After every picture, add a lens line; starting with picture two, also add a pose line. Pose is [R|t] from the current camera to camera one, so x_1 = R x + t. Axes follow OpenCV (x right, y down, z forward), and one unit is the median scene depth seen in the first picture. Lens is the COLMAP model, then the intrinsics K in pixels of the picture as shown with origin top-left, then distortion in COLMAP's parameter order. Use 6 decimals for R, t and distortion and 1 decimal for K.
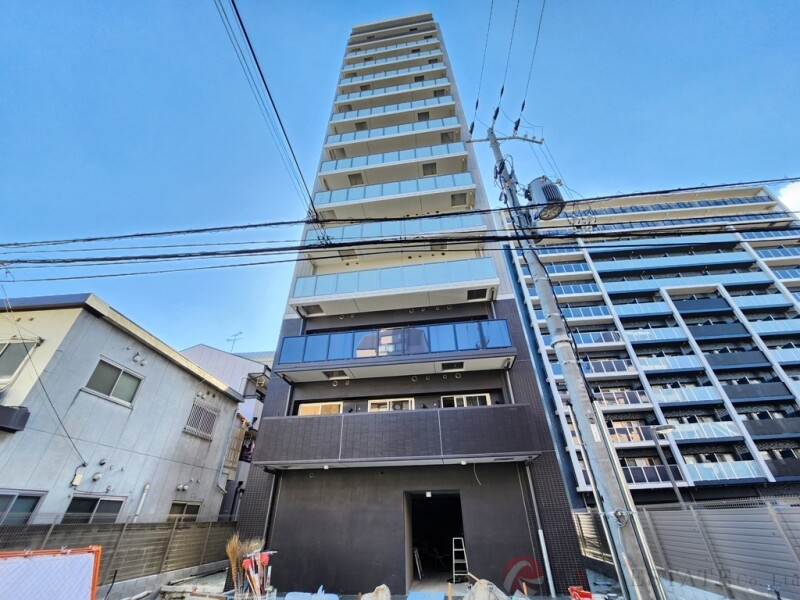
lens RADIAL K [[316.7, 0, 401.4], [0, 316.7, 295.8], [0, 0, 1]] dist [-0.018487, -0.000233]
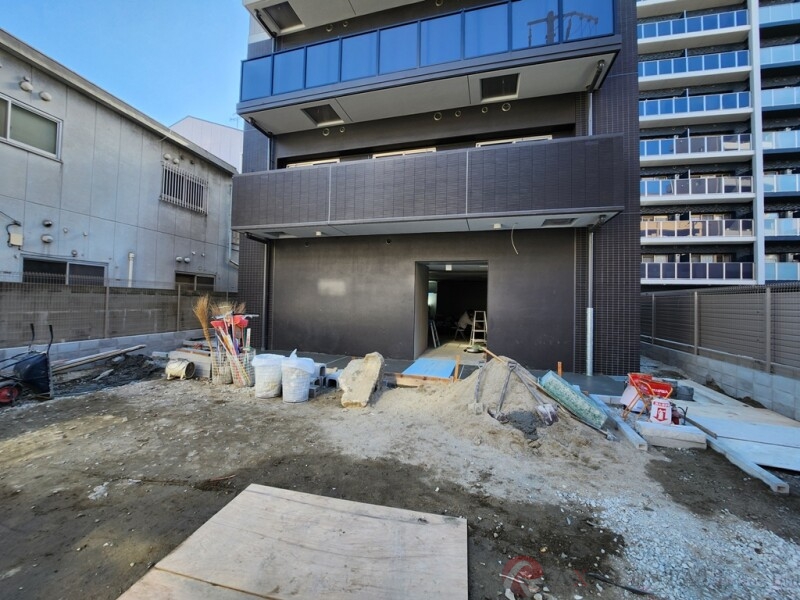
lens RADIAL K [[316.7, 0, 401.4], [0, 316.7, 295.8], [0, 0, 1]] dist [-0.018487, -0.000233]
pose [[0.991287, 0.033434, -0.127405, 0.071815], [0.043401, 0.830330, 0.555579, 0.231323], [0.124364, -0.556268, 0.821645, 0.272620]]
